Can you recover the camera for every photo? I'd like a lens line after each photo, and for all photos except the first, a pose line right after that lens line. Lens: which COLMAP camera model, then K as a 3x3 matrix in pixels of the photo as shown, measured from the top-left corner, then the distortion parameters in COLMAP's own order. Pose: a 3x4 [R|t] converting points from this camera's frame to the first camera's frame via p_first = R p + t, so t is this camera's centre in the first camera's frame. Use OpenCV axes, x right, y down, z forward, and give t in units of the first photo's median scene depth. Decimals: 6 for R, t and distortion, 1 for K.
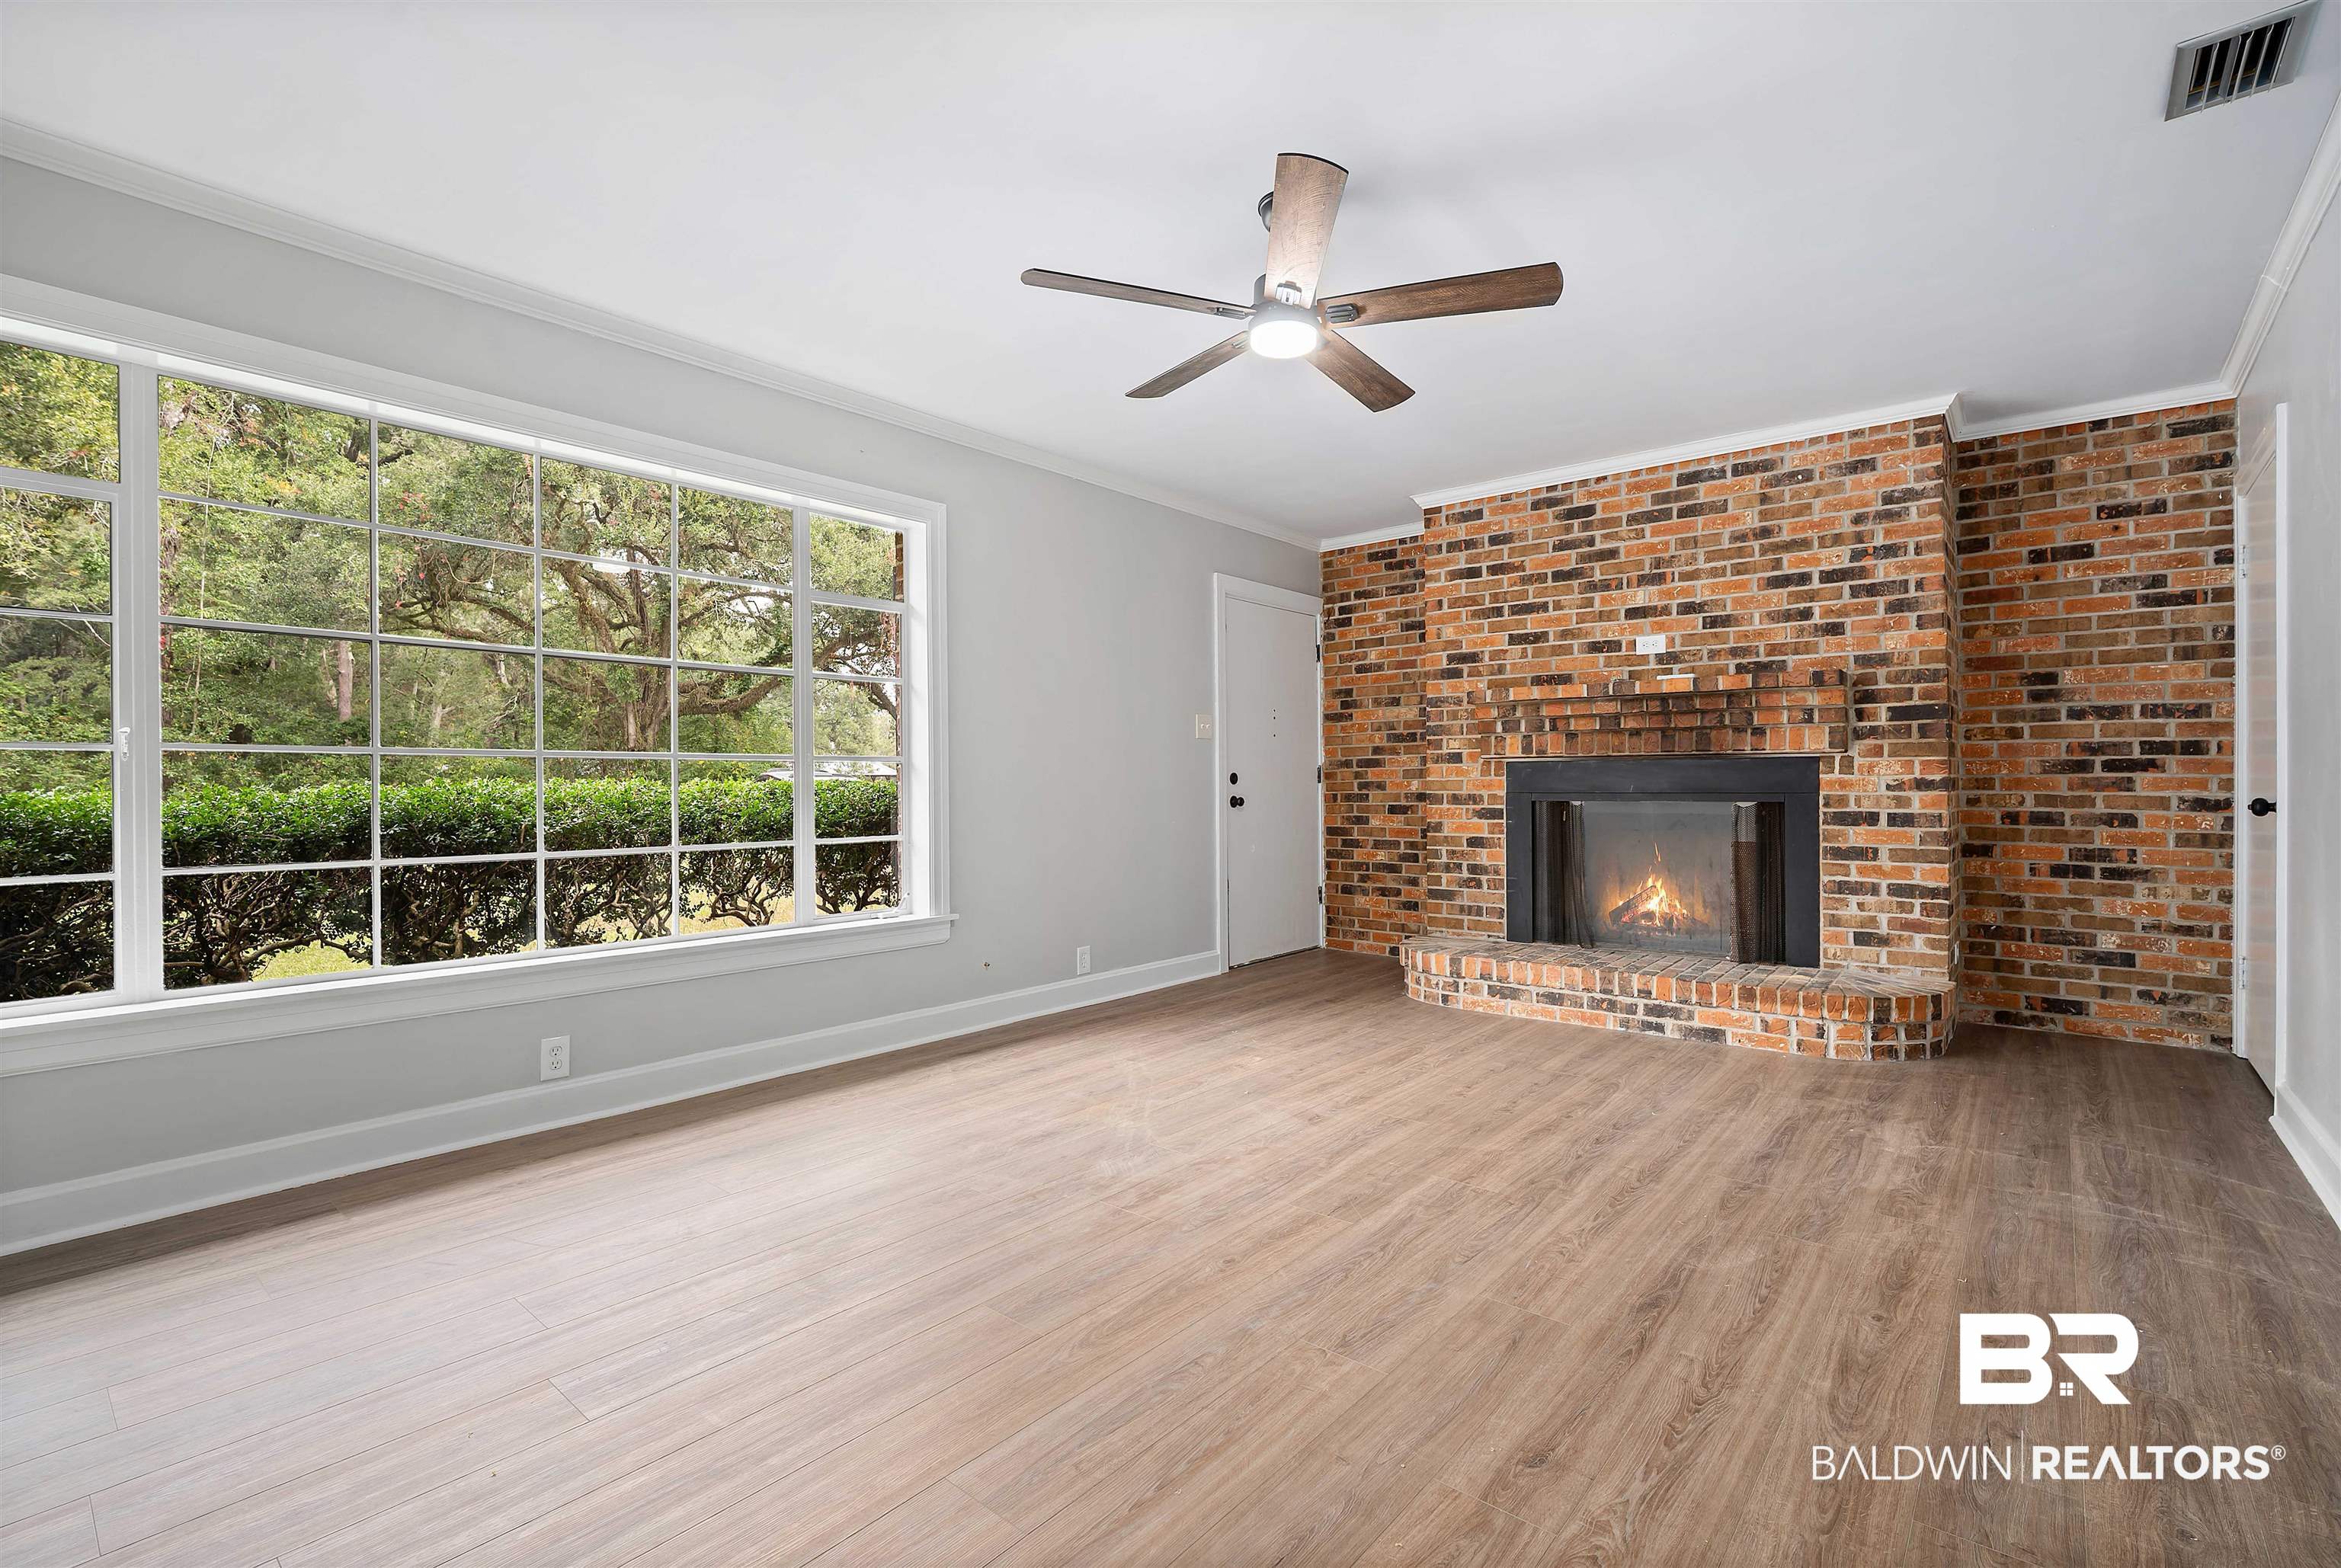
lens RADIAL K [[1034.8, 0, 1190.0], [0, 1034.8, 785.5], [0, 0, 1]] dist [-0.012112, 0.001211]
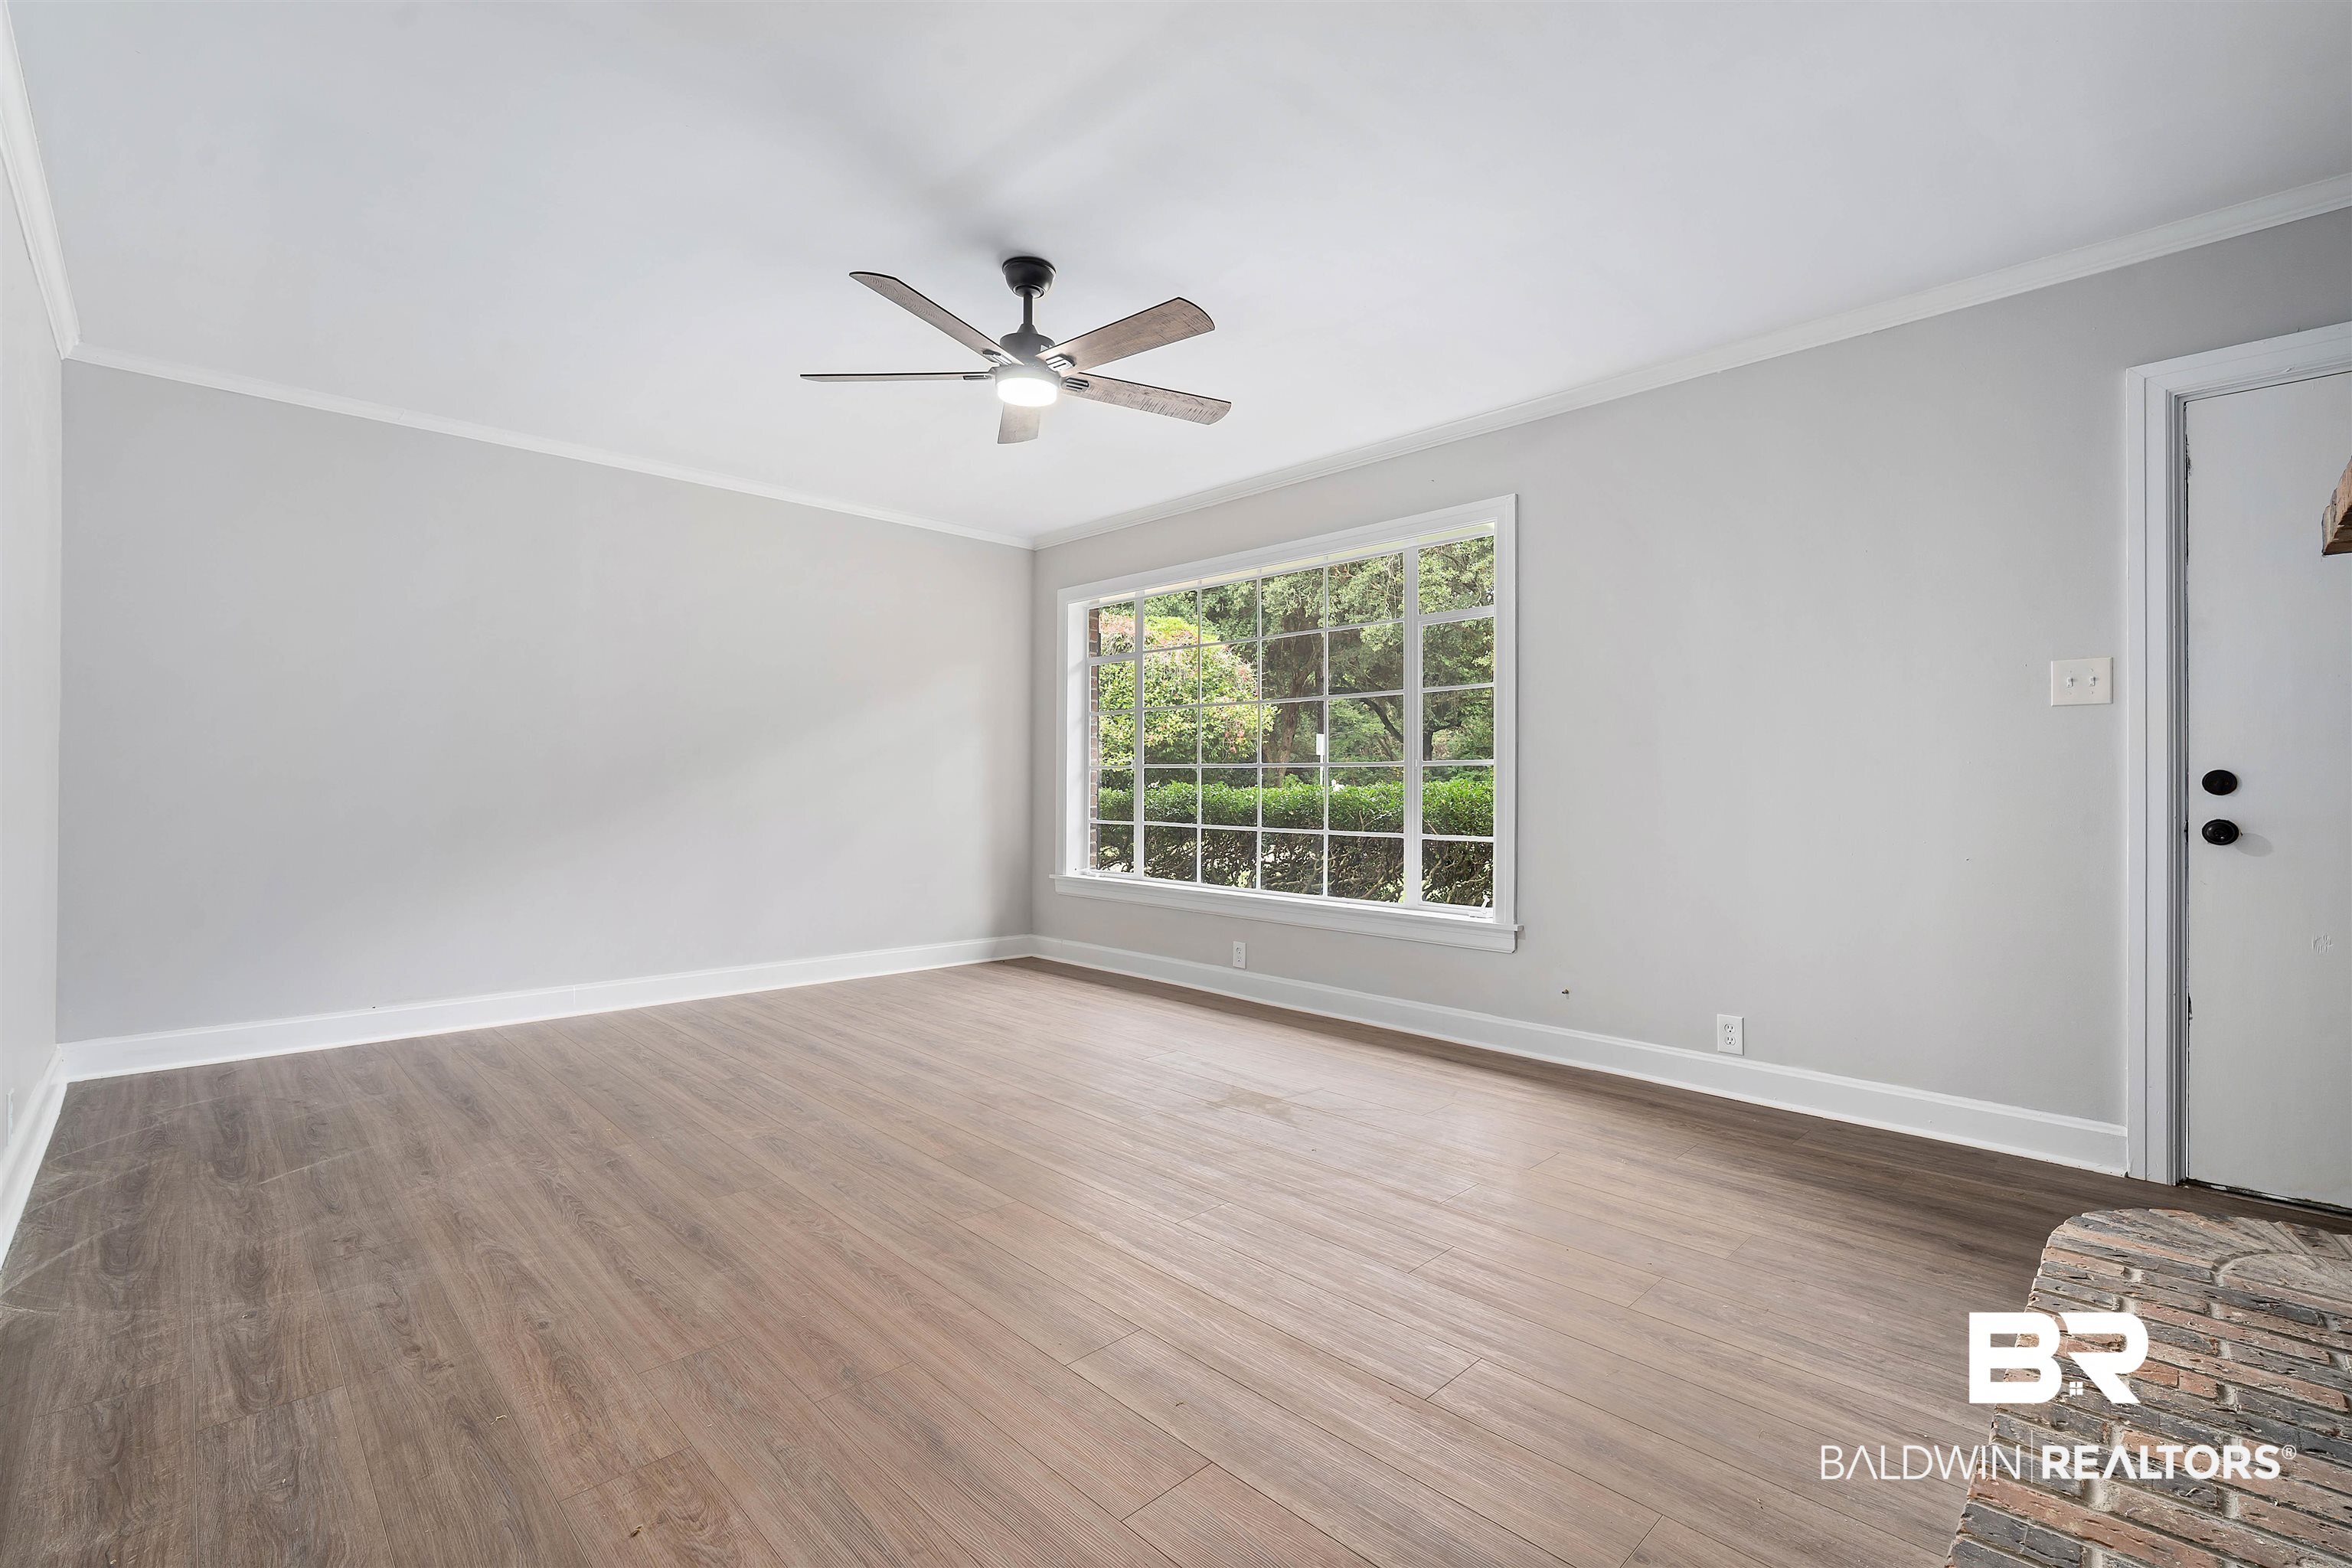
lens RADIAL K [[1039.8, 0, 1196.7], [0, 1039.8, 782.9], [0, 0, 1]] dist [-0.012112, 0.001211]
pose [[-0.089239, 0.001869, -0.996008, 0.752457], [-0.007382, 0.999970, 0.002538, -0.005884], [0.995983, 0.007579, -0.089223, 0.803158]]
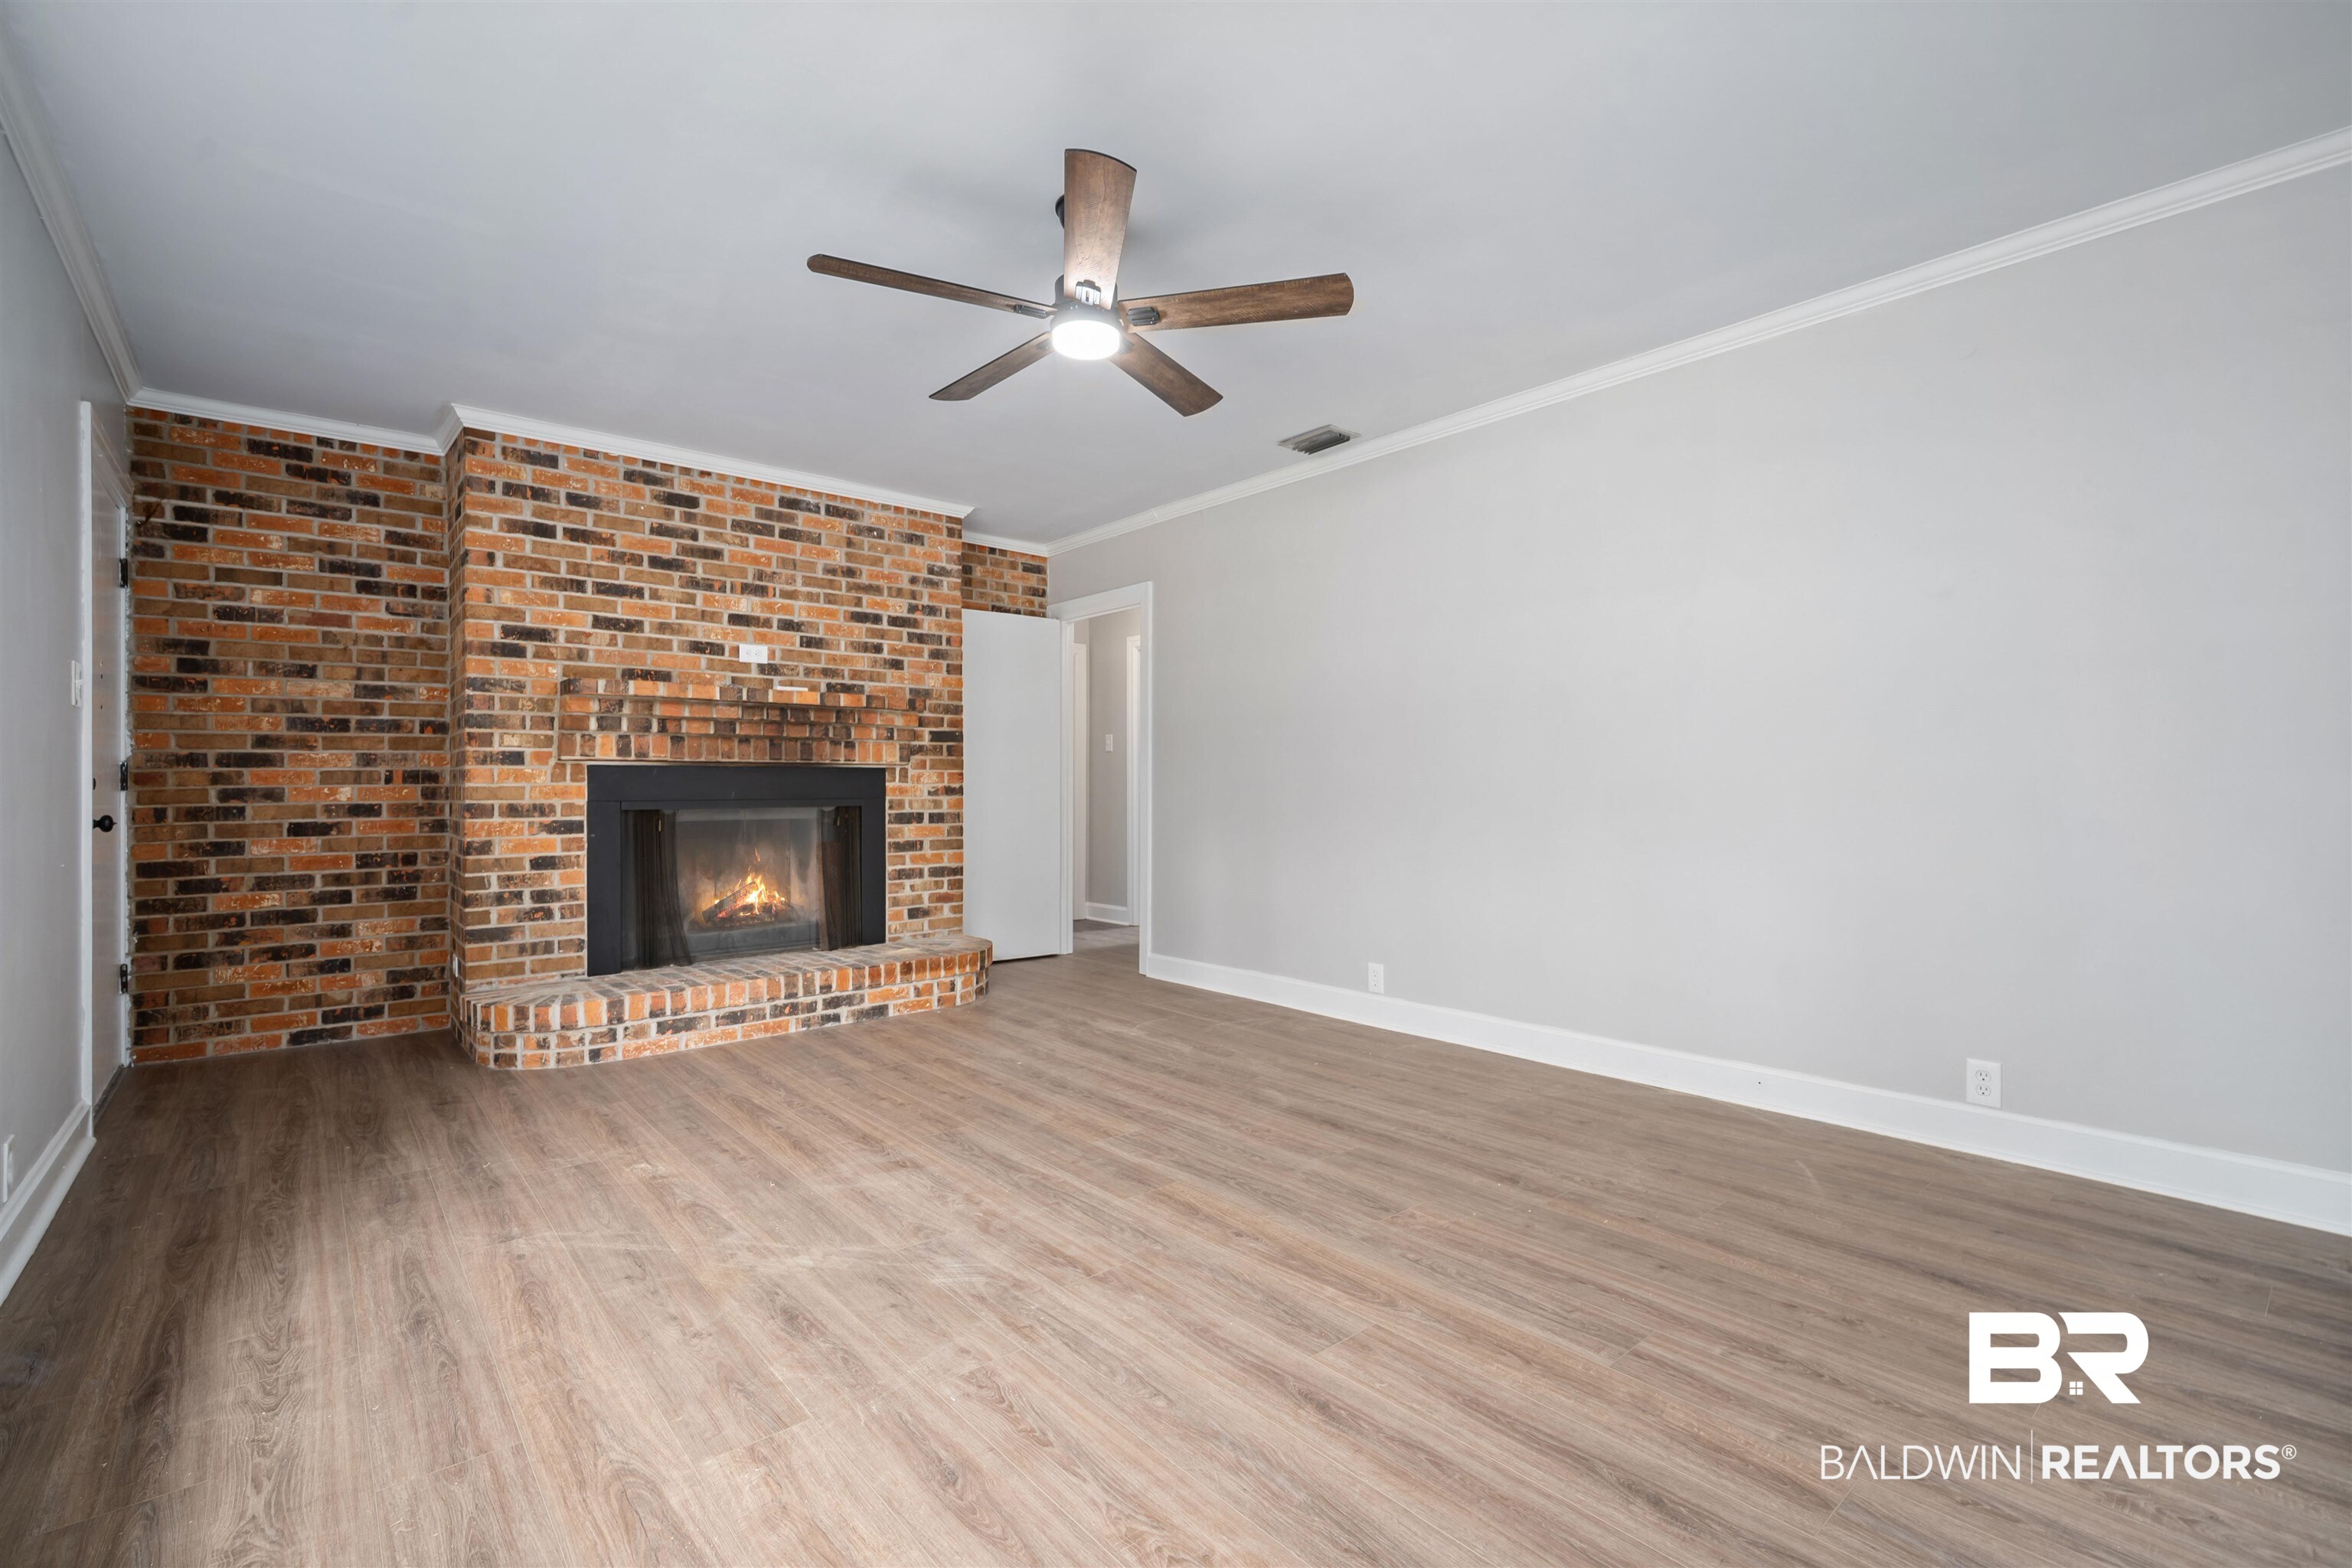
lens RADIAL K [[1039.8, 0, 1175.1], [0, 1039.8, 784.5], [0, 0, 1]] dist [-0.012112, 0.001211]
pose [[0.173304, 0.006748, 0.984845, -0.544902], [0.004983, 0.999958, -0.007729, 0.002570], [-0.984856, 0.006247, 0.173263, 0.463389]]
